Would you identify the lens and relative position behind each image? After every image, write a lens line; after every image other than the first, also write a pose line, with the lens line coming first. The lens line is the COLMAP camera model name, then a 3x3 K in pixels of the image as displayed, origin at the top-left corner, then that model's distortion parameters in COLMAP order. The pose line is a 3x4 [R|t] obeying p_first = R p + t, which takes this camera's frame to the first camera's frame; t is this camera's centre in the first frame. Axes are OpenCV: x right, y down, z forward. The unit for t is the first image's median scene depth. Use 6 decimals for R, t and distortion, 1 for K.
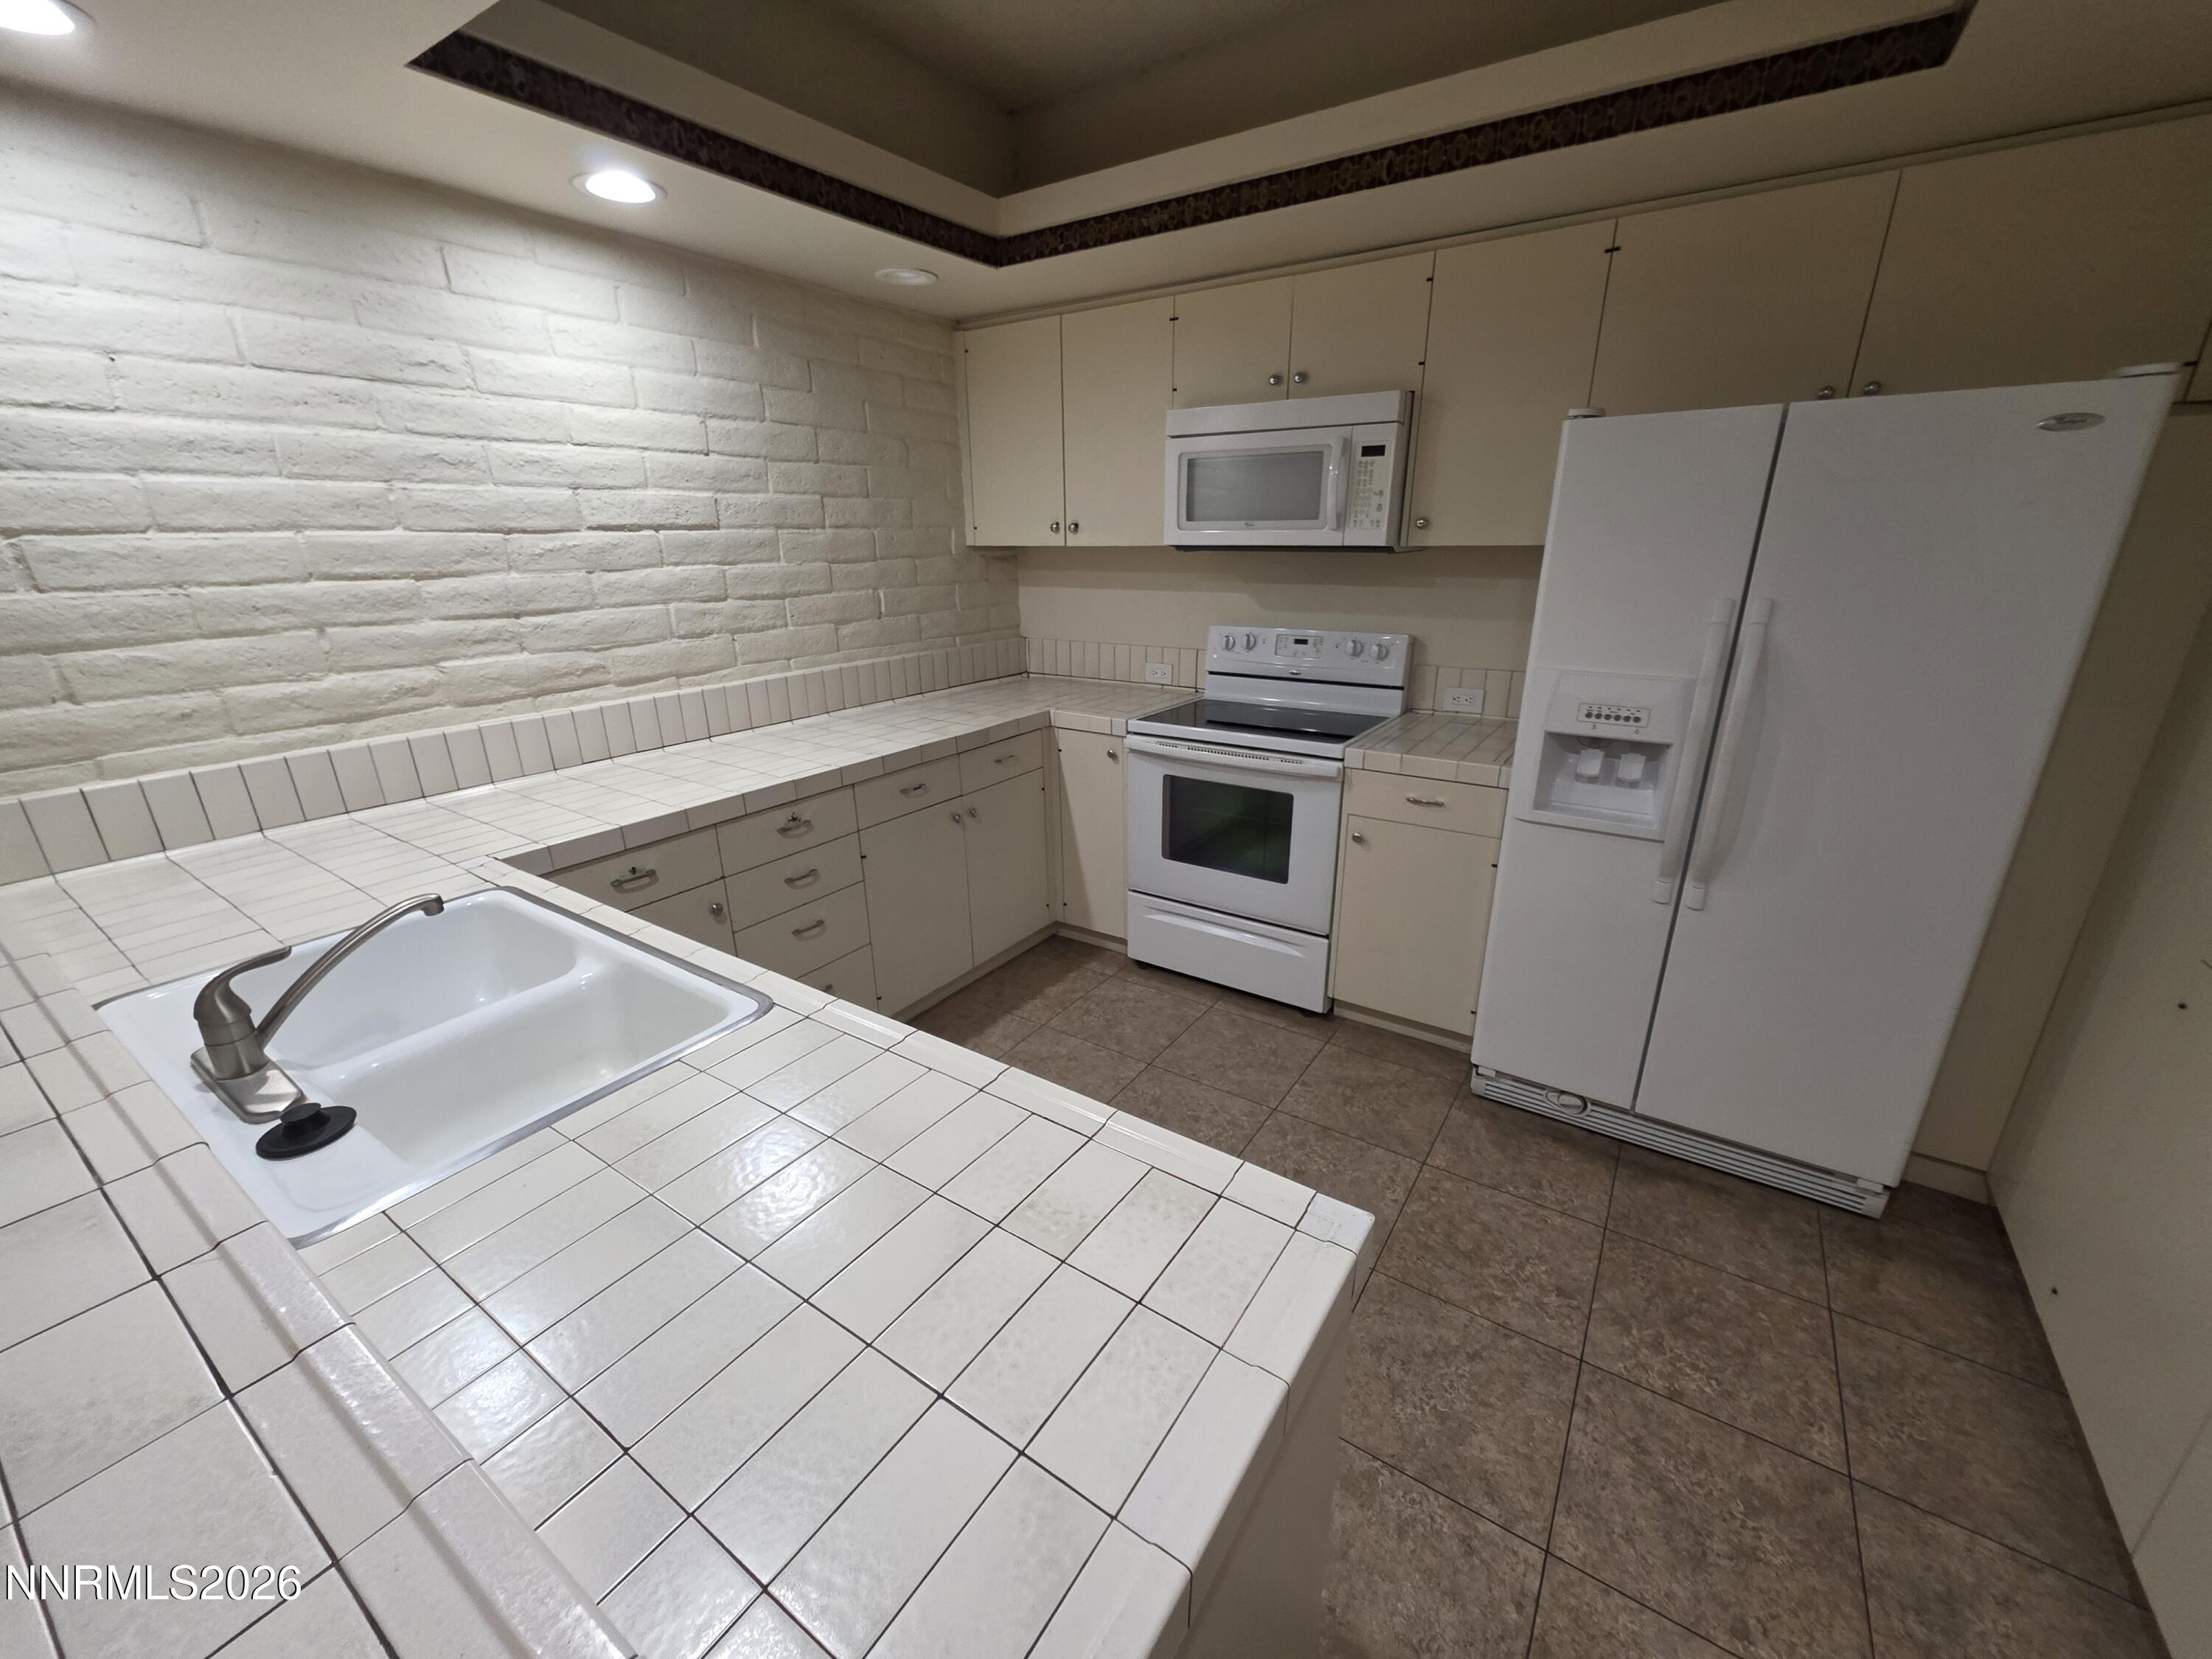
lens RADIAL K [[881.4, 0, 1105.7], [0, 881.4, 843.7], [0, 0, 1]] dist [0.001559, -0.000099]
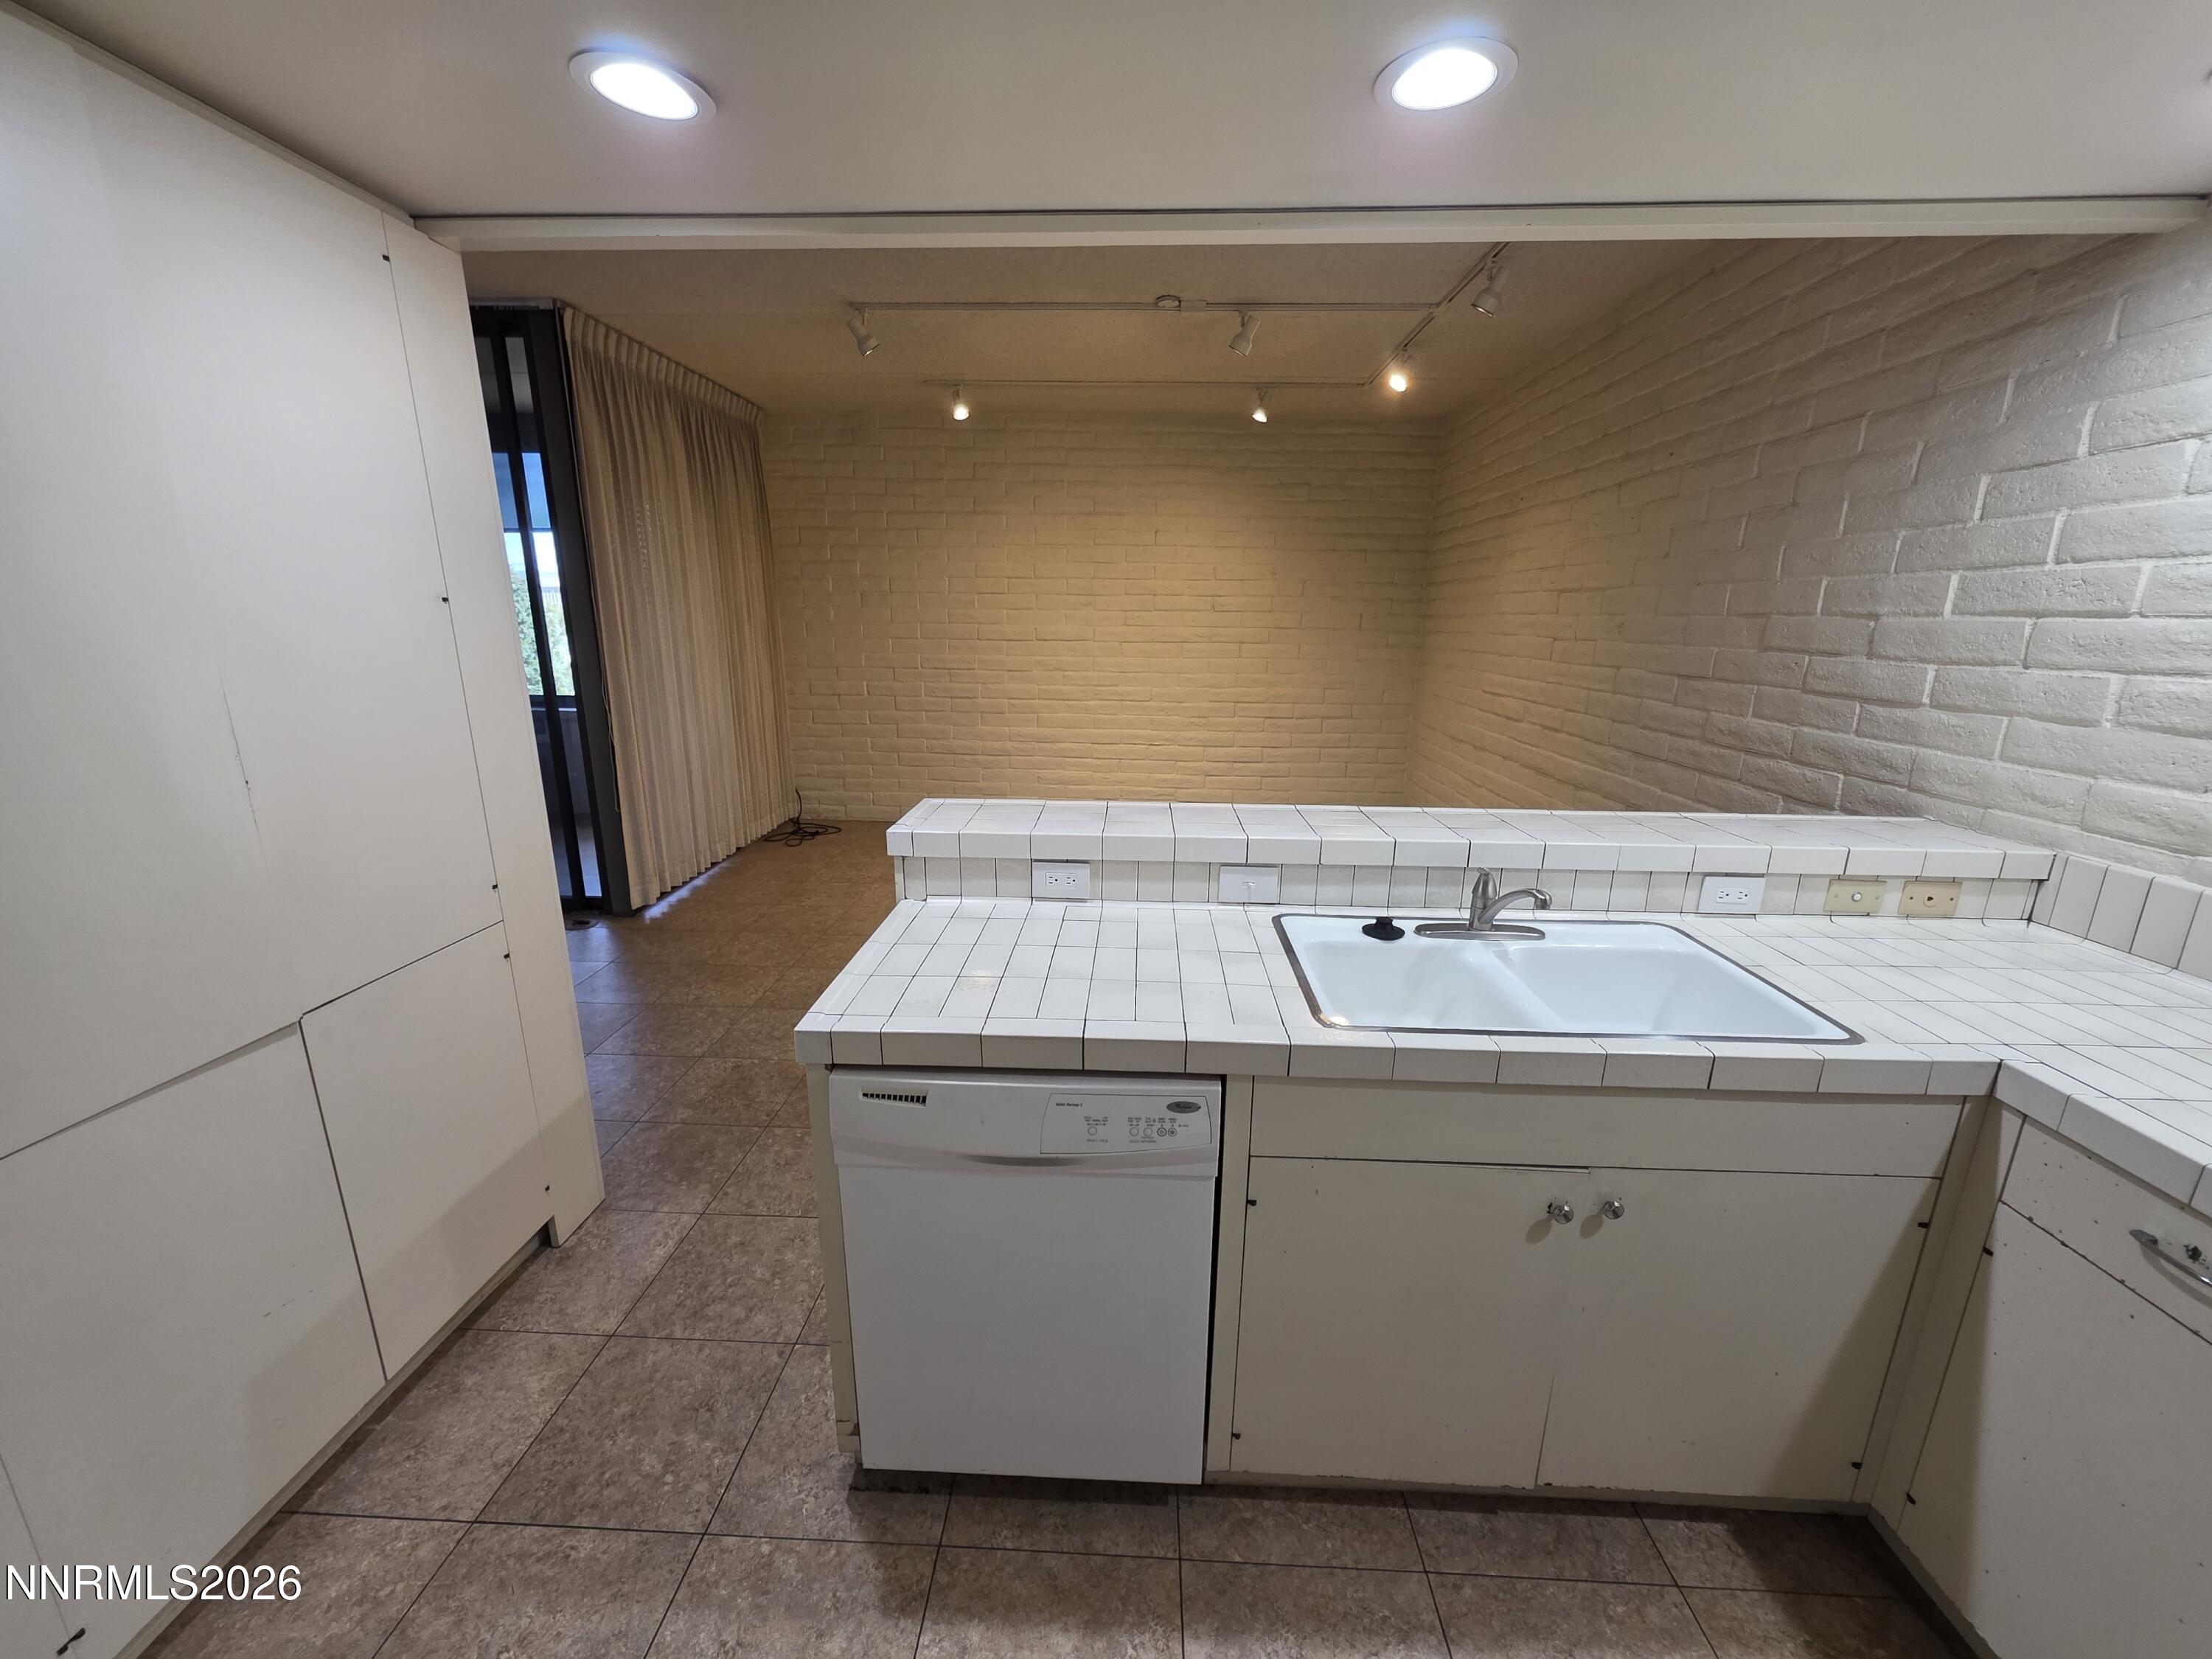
lens RADIAL K [[881.4, 0, 1105.7], [0, 881.4, 843.7], [0, 0, 1]] dist [0.001559, -0.000099]
pose [[-0.854739, 0.133613, -0.501566, 0.208923], [-0.172577, 0.838174, 0.517379, -0.287197], [0.489528, 0.528783, -0.693362, 0.797591]]
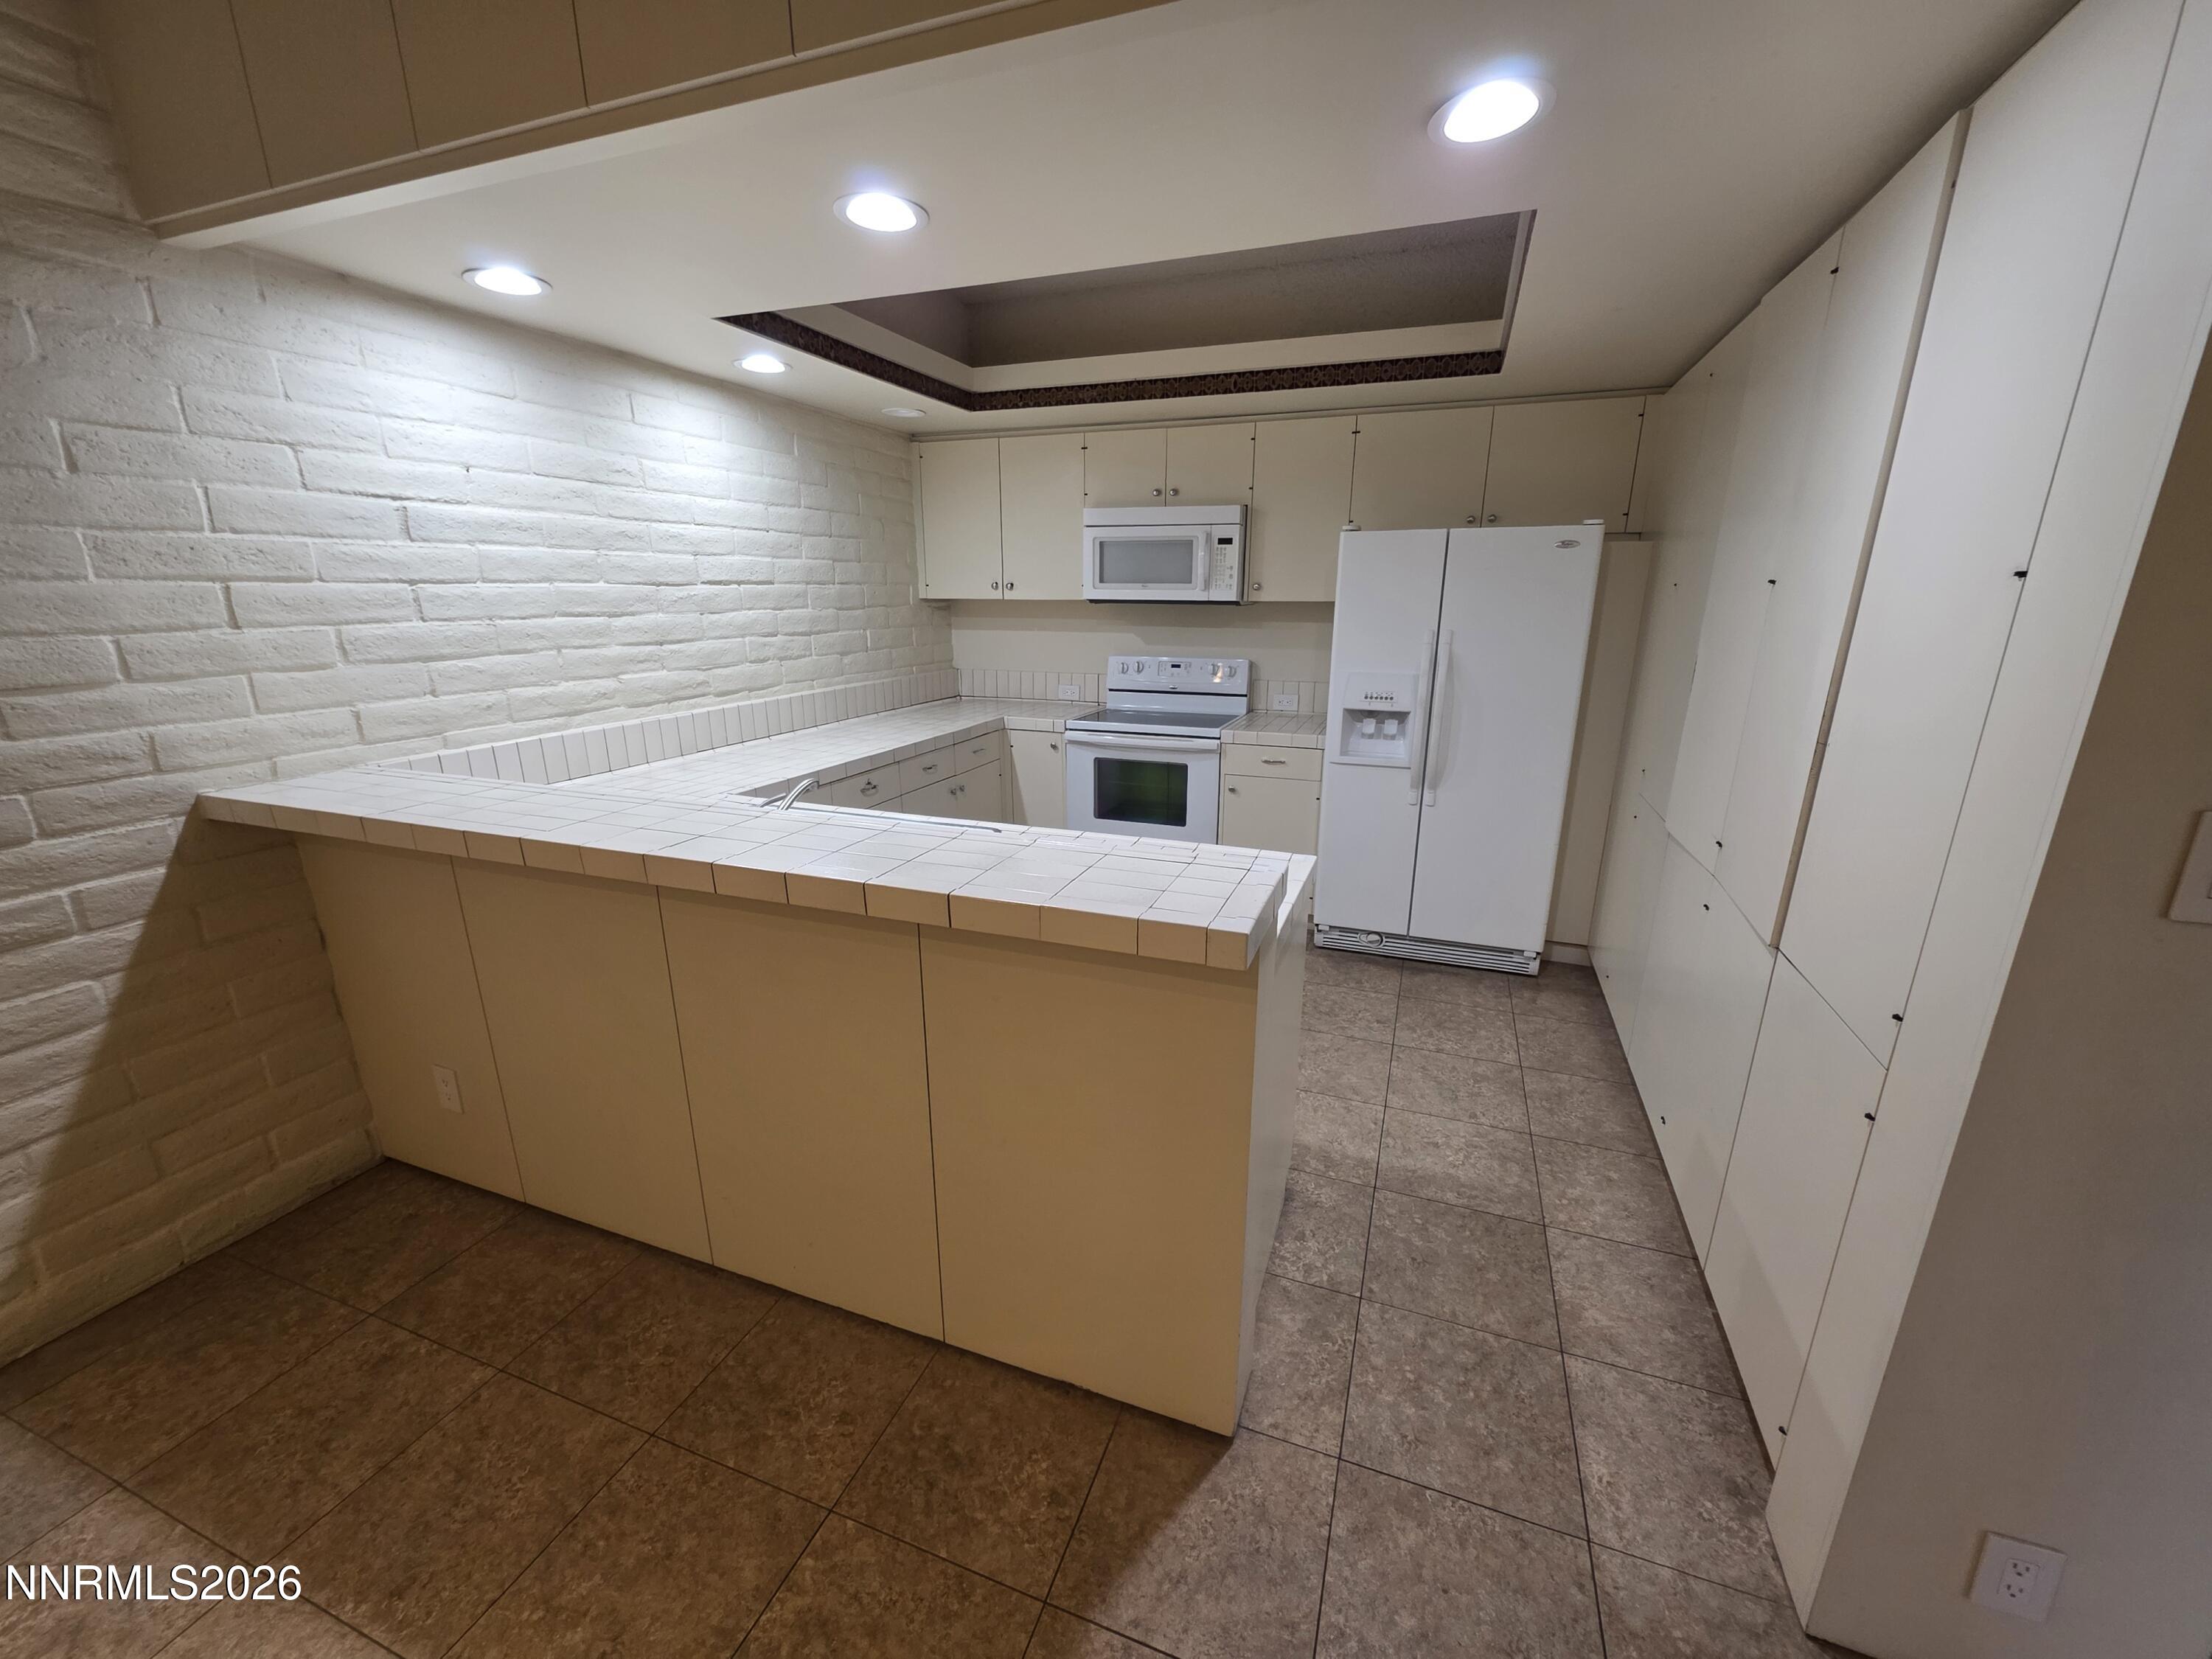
lens RADIAL K [[881.4, 0, 1105.7], [0, 881.4, 843.7], [0, 0, 1]] dist [0.001559, -0.000099]
pose [[0.973280, -0.051979, 0.223661, -0.305706], [0.065018, 0.996563, -0.051331, 0.170158], [-0.220225, 0.064501, 0.973314, -0.480872]]
